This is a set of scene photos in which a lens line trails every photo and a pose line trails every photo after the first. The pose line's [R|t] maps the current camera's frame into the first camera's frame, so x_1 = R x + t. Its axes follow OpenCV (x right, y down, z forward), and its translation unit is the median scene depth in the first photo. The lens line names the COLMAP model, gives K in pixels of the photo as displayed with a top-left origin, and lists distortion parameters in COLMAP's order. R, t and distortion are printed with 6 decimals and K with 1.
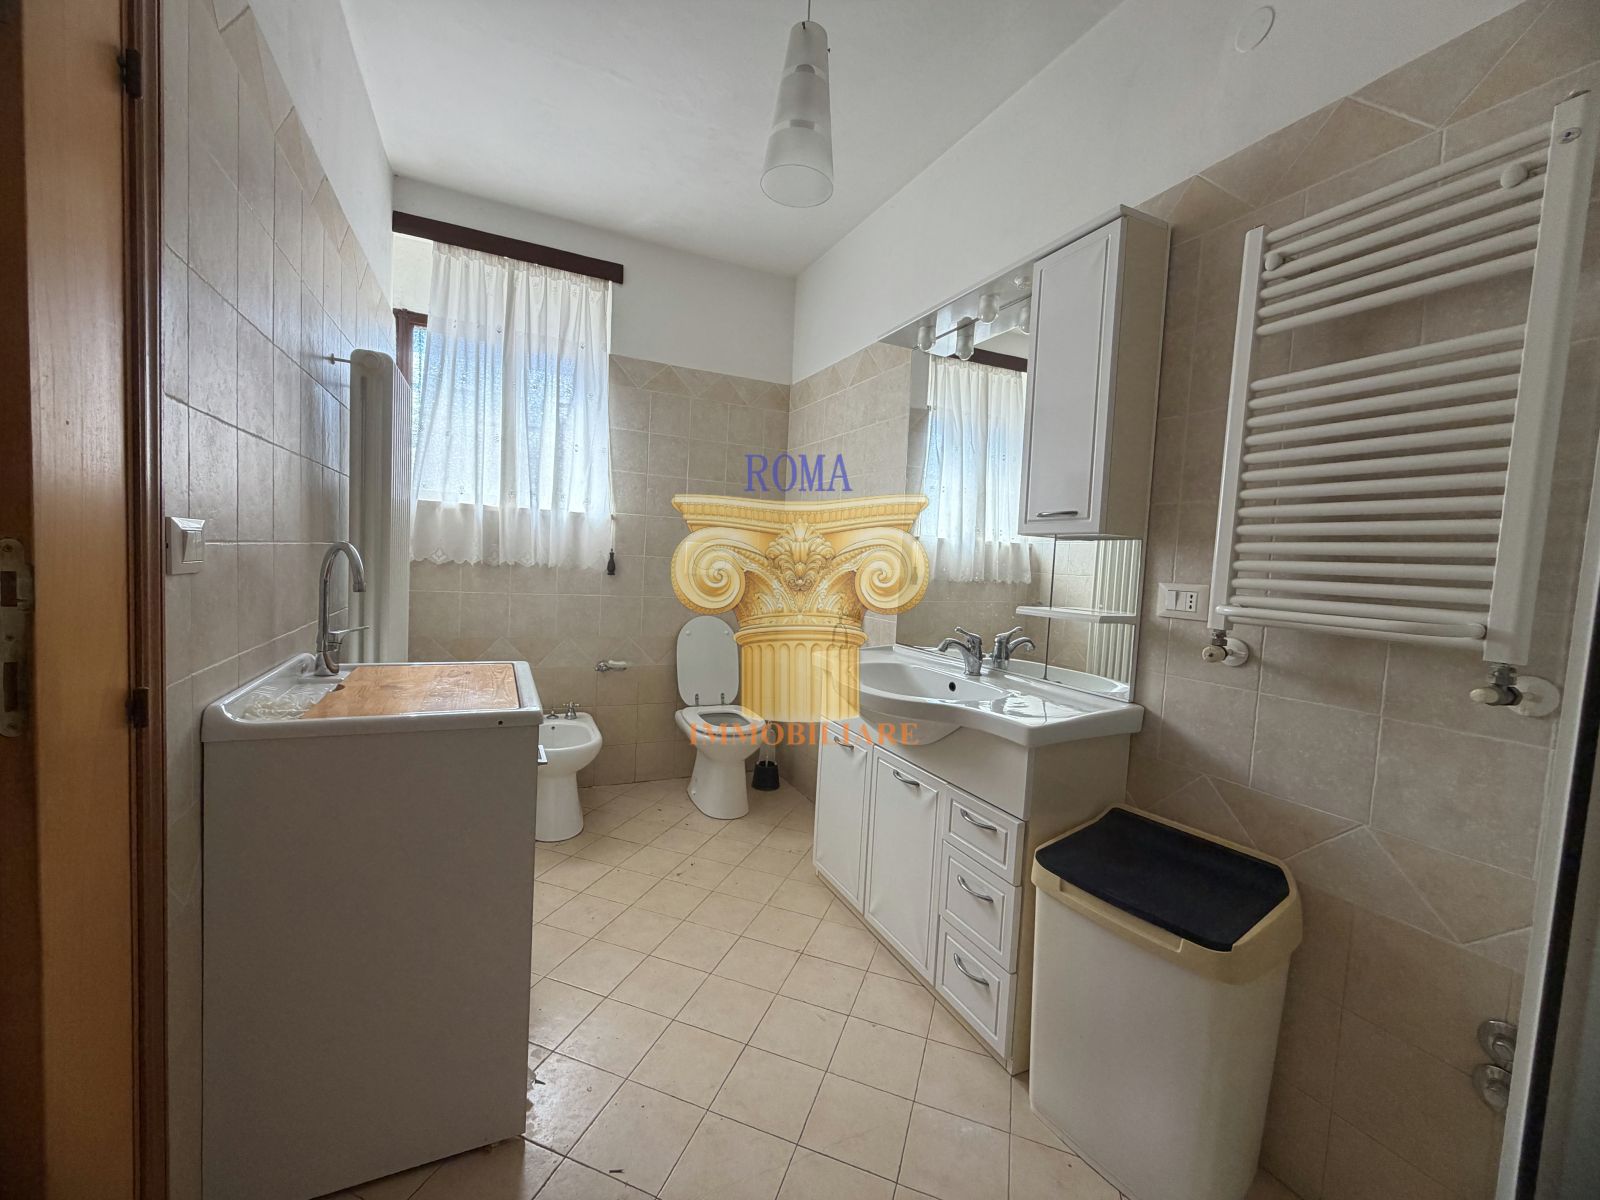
lens RADIAL K [[637.9, 0, 800.8], [0, 637.9, 599.2], [0, 0, 1]] dist [0.001710, 0.000221]
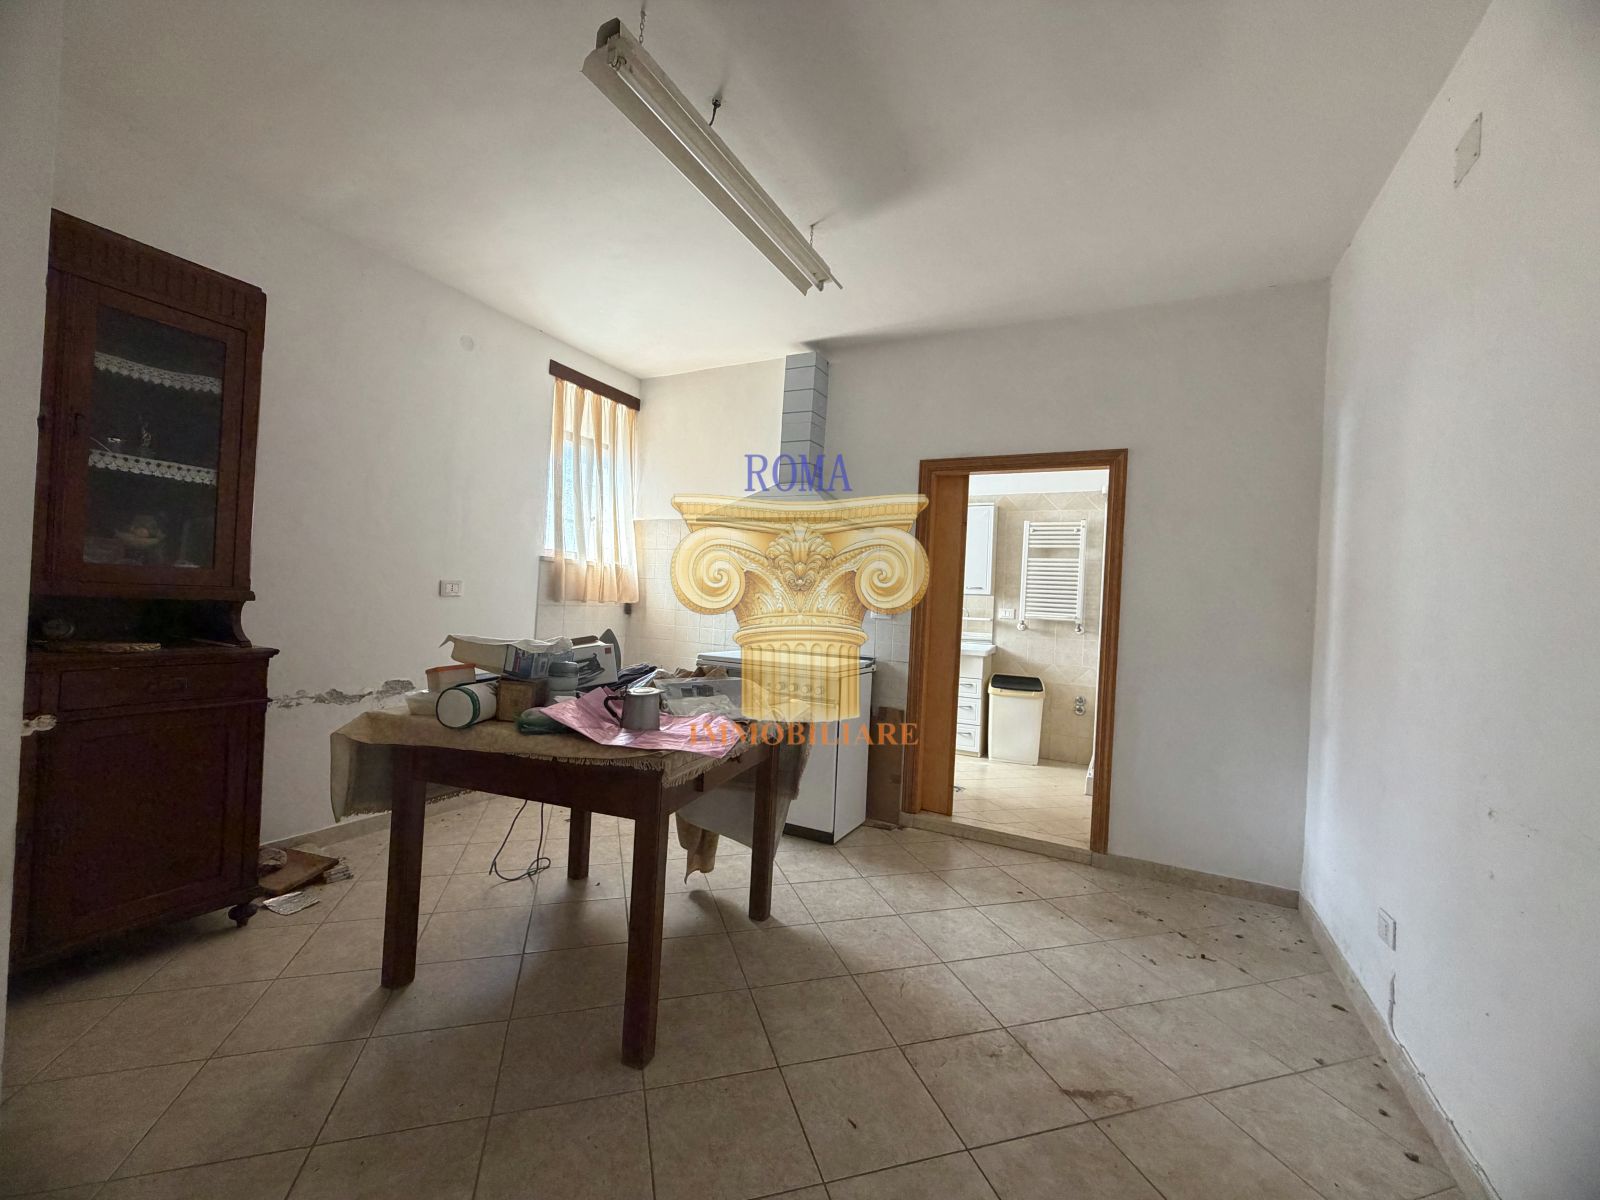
lens RADIAL K [[637.9, 0, 806.4], [0, 637.9, 601.7], [0, 0, 1]] dist [0.001710, 0.000221]
pose [[0.787737, -0.018525, 0.615734, -2.480620], [0.031062, 0.999471, -0.009668, -0.064435], [-0.615229, 0.026742, 0.787895, -1.118139]]
